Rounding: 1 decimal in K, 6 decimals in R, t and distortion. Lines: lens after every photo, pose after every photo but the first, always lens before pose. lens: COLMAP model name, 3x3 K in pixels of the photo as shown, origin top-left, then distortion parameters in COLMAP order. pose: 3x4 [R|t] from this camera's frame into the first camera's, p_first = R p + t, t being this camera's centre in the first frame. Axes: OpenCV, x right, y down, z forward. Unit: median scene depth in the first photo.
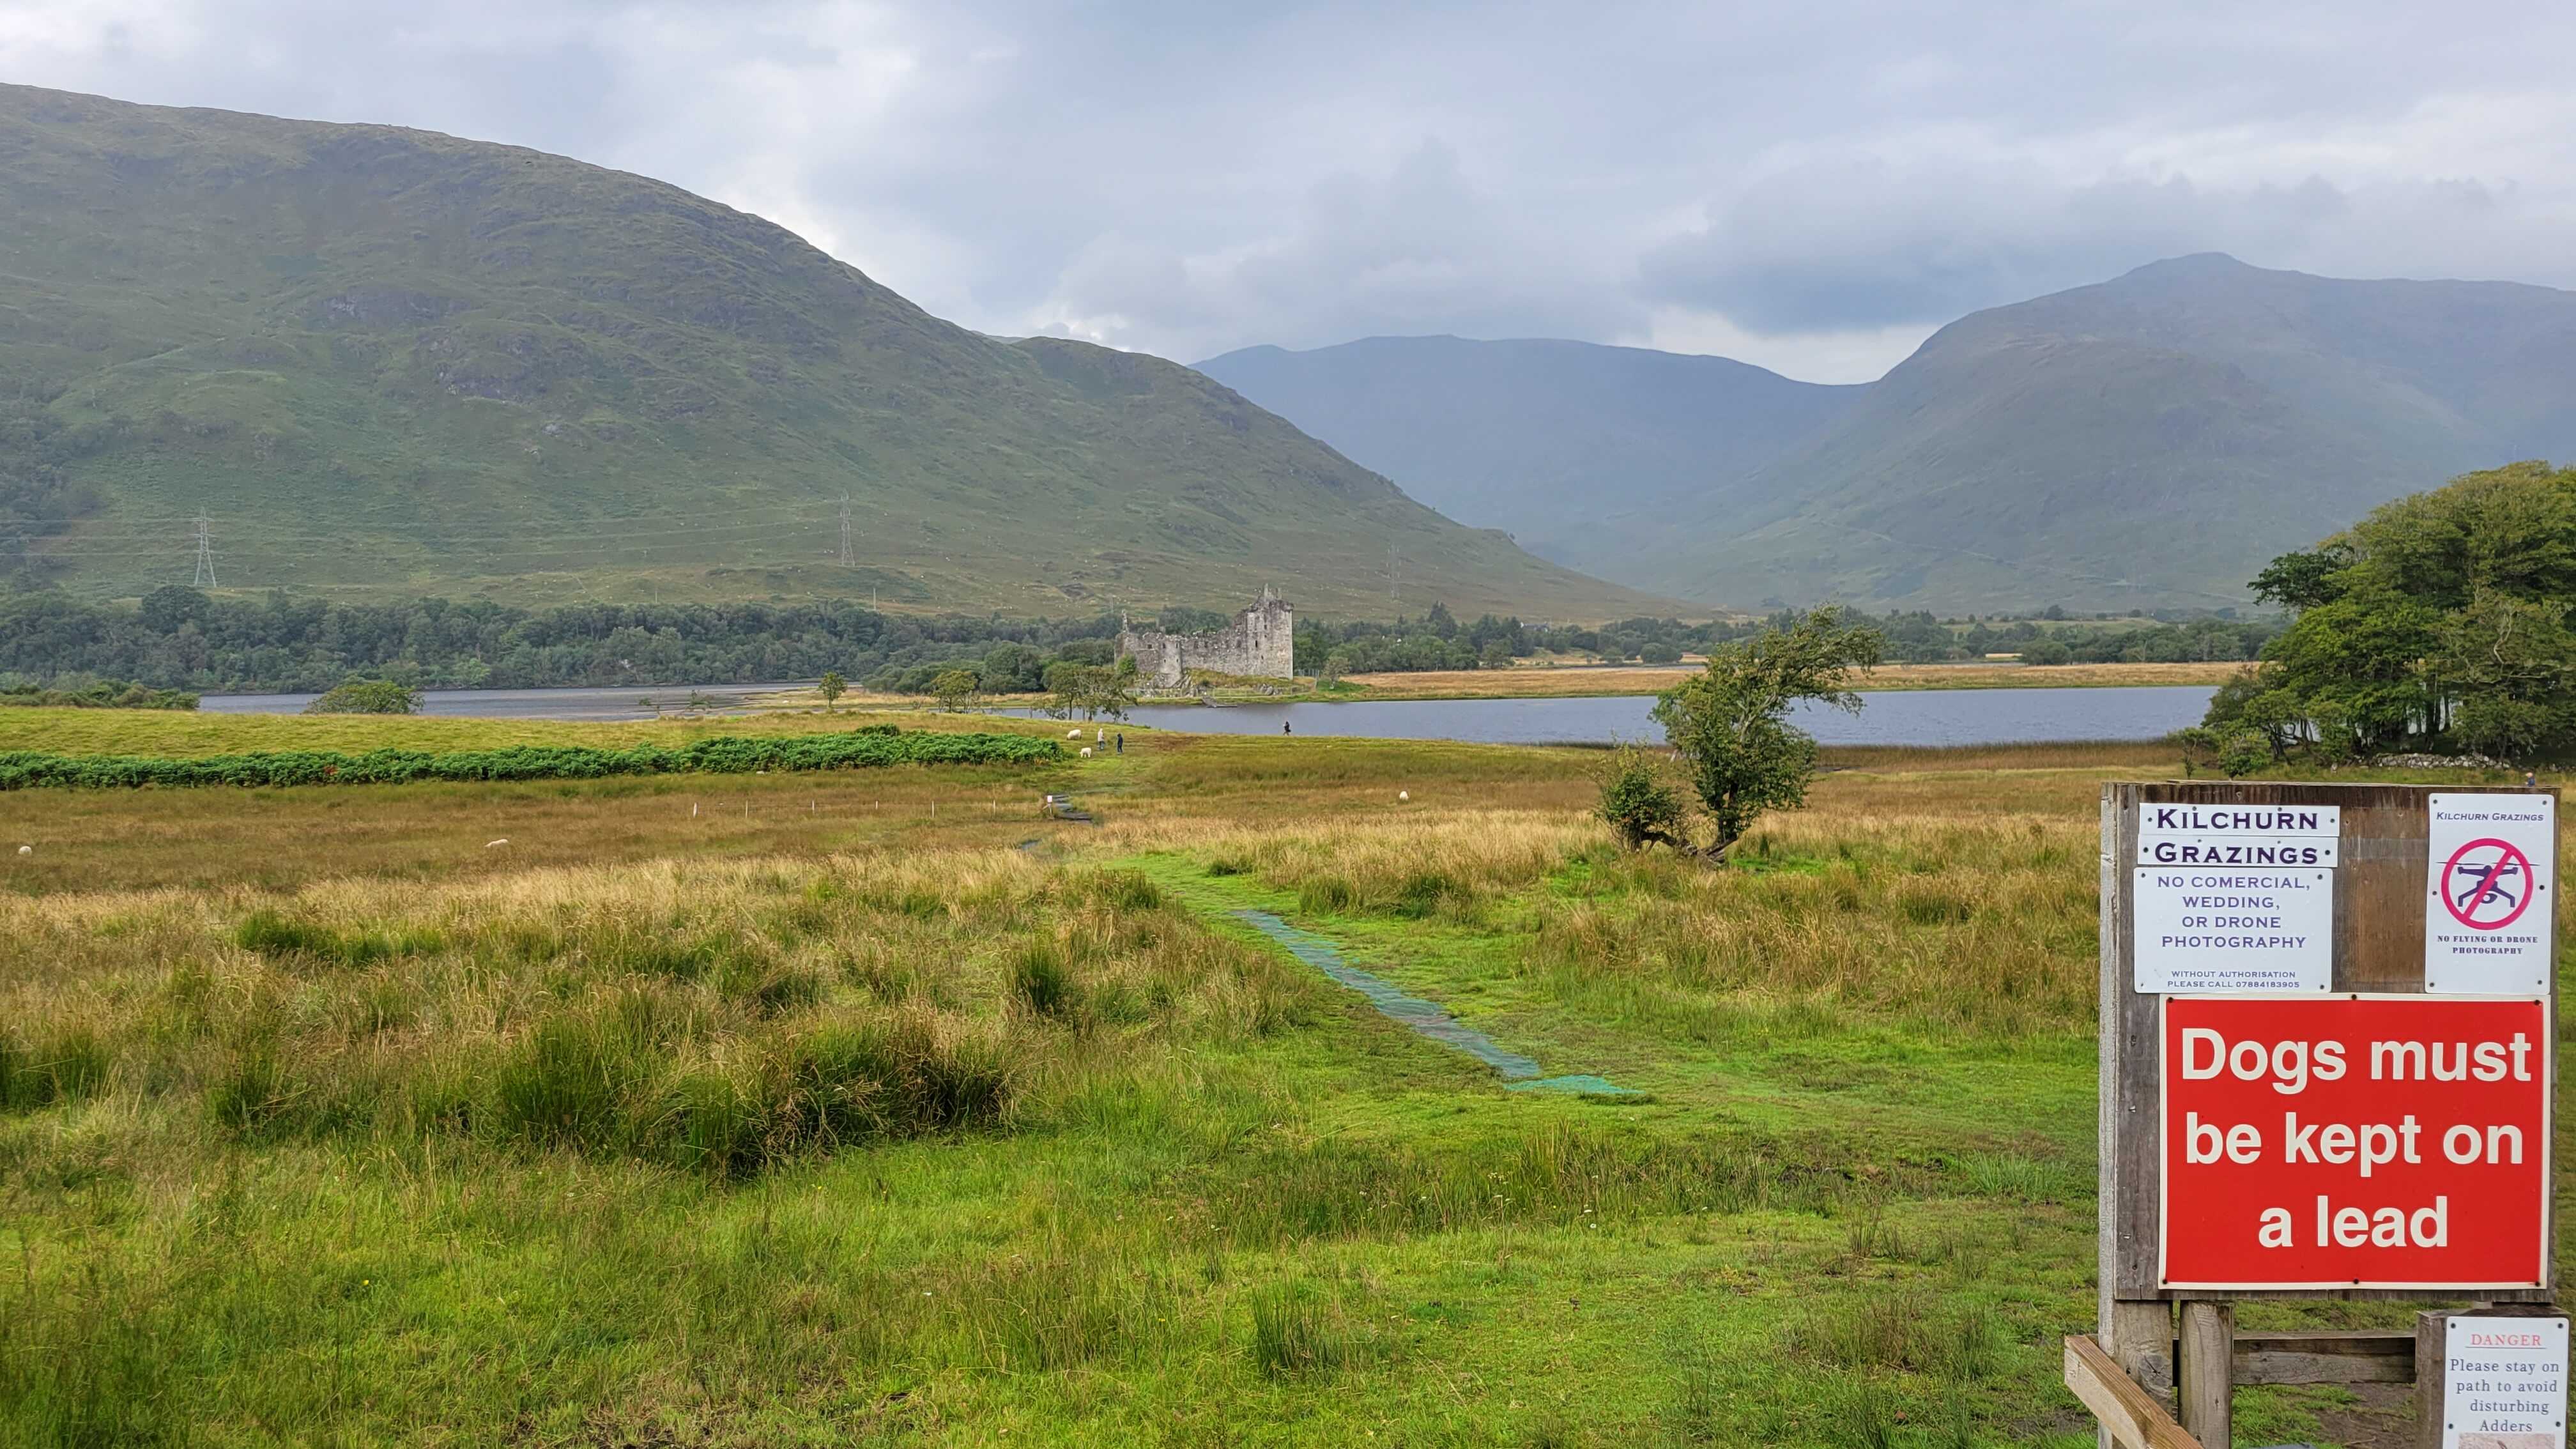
lens RADIAL K [[2007.6, 0, 1205.4], [0, 2007.6, 733.9], [0, 0, 1]] dist [0.091380, -0.009433]
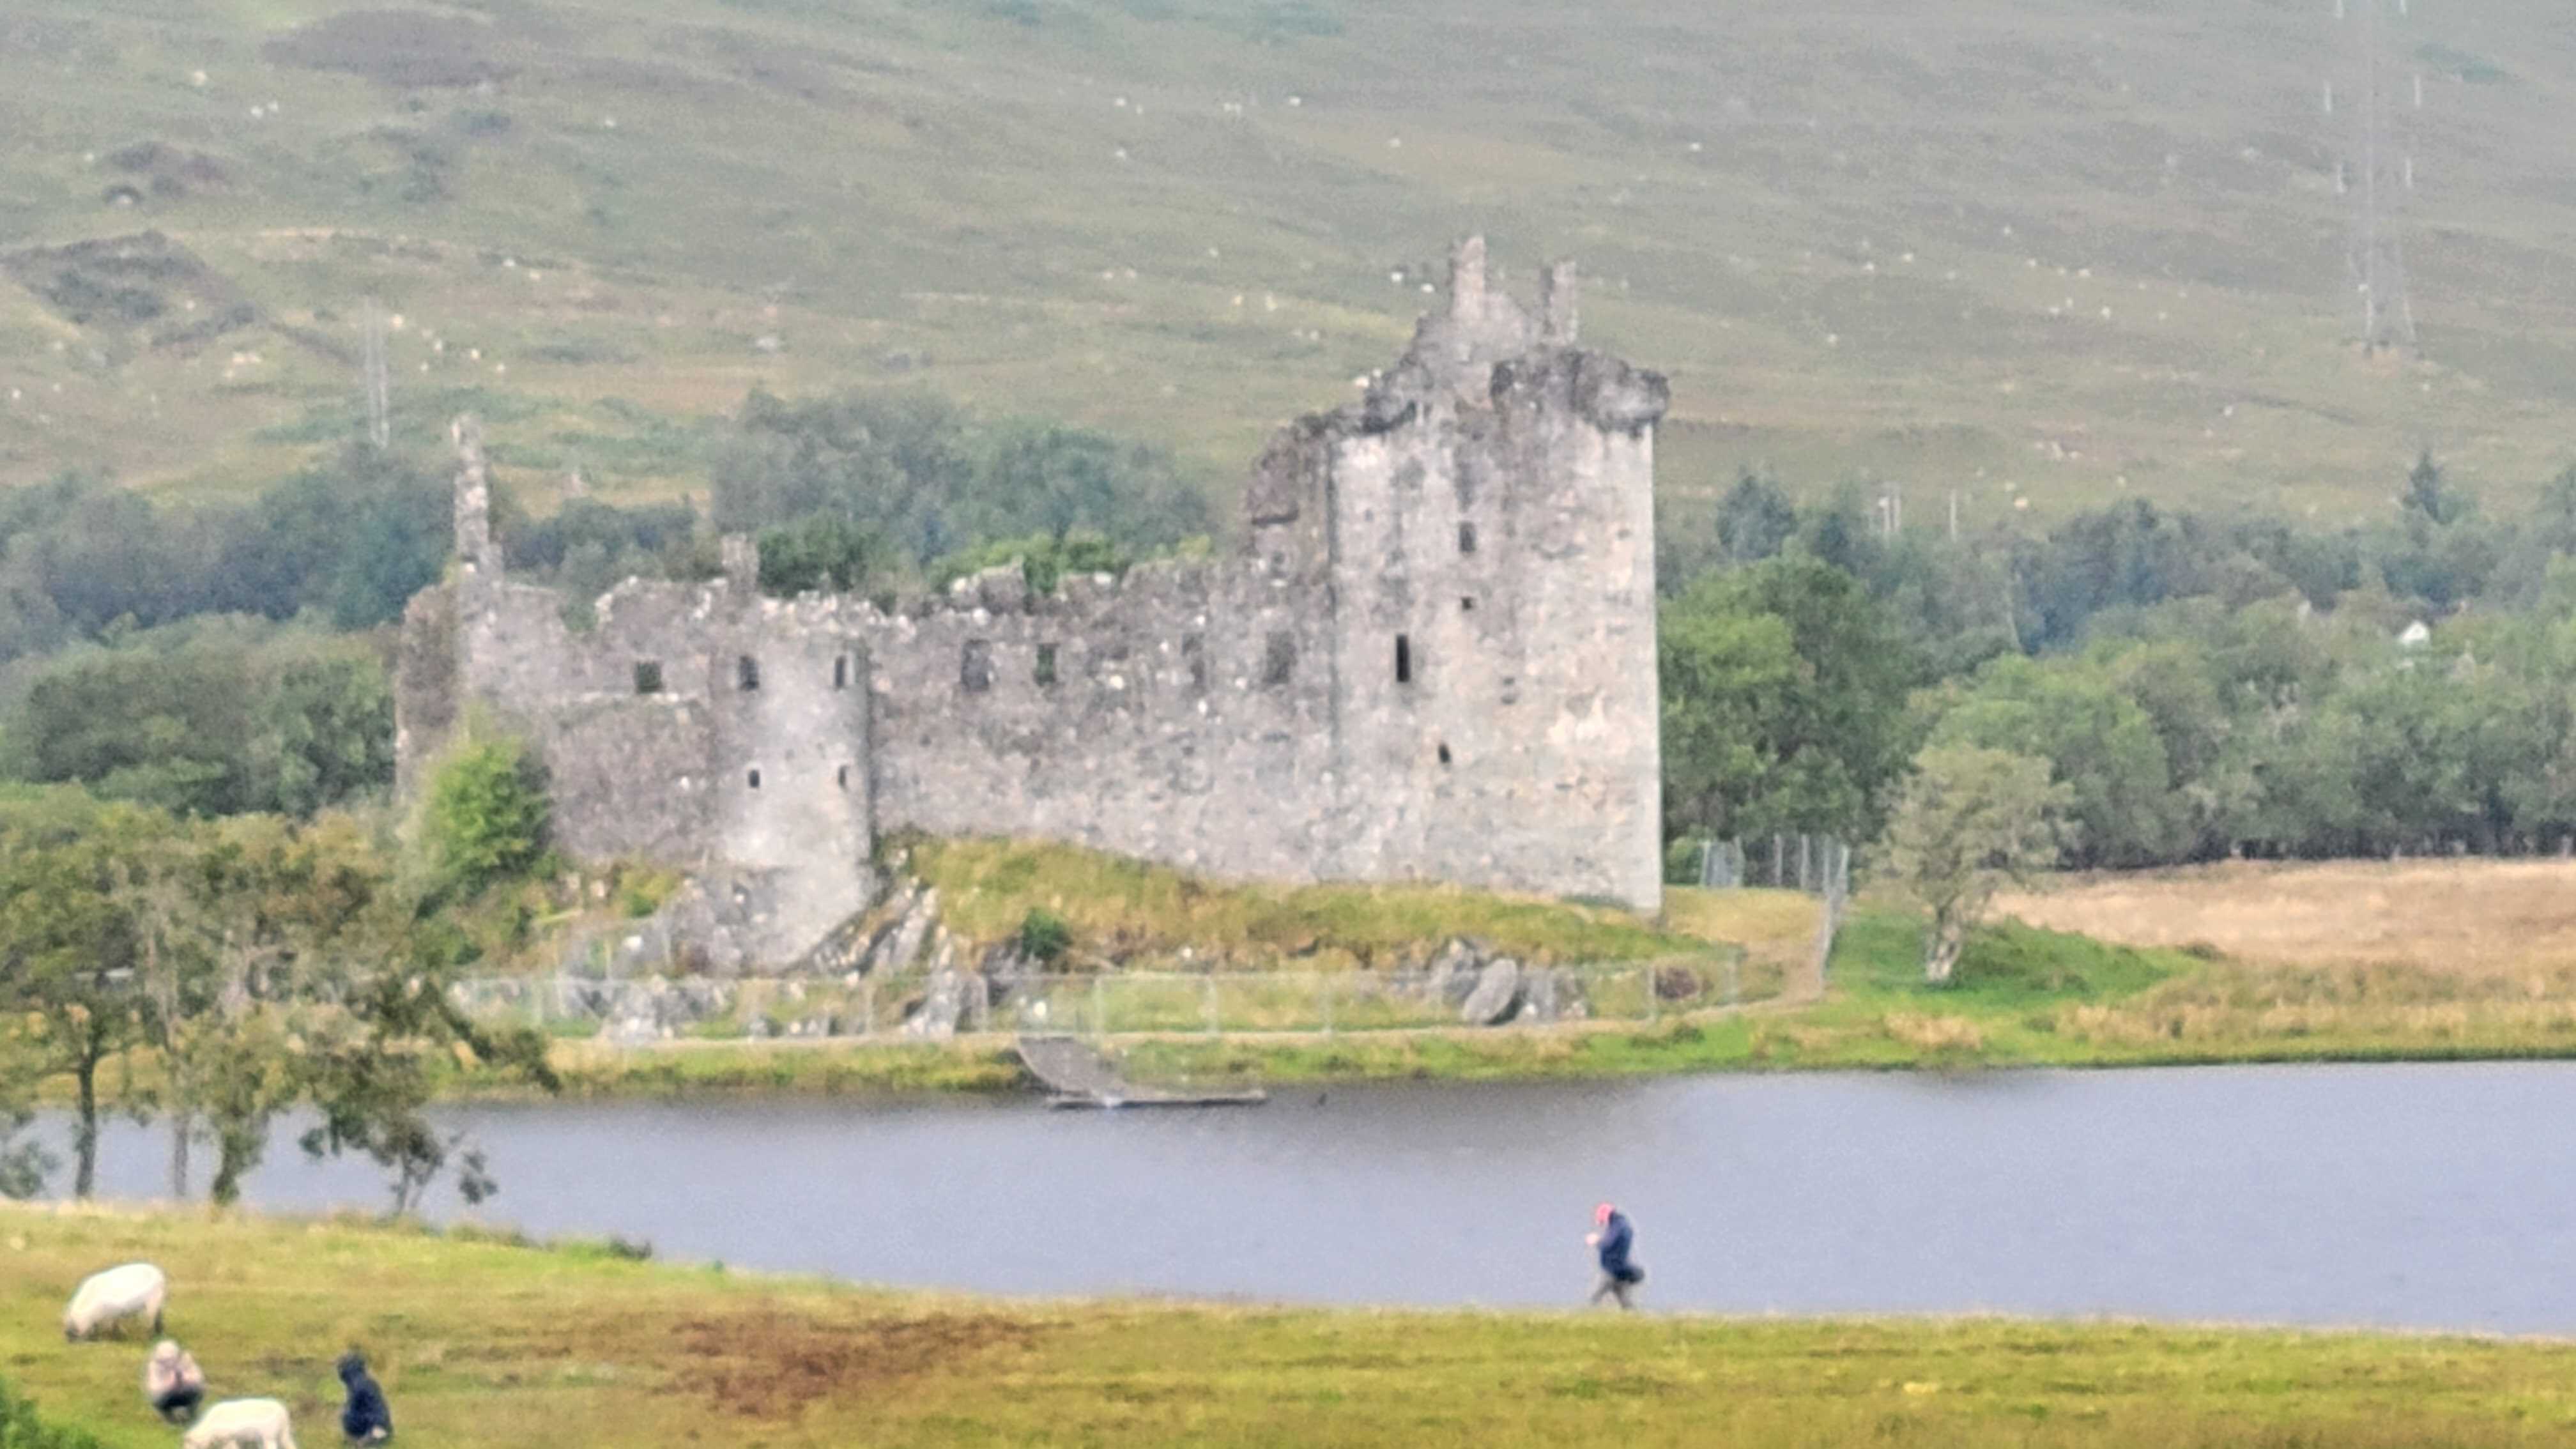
lens RADIAL K [[5087.0, 0, 1292.7], [0, 5087.0, 713.4], [0, 0, 1]] dist [0.084672, 0.000000]
pose [[0.999758, -0.000246, -0.022020, 0.025593], [-0.000629, 0.999211, -0.039704, -0.026929], [0.022012, 0.039708, 0.998969, 0.642874]]
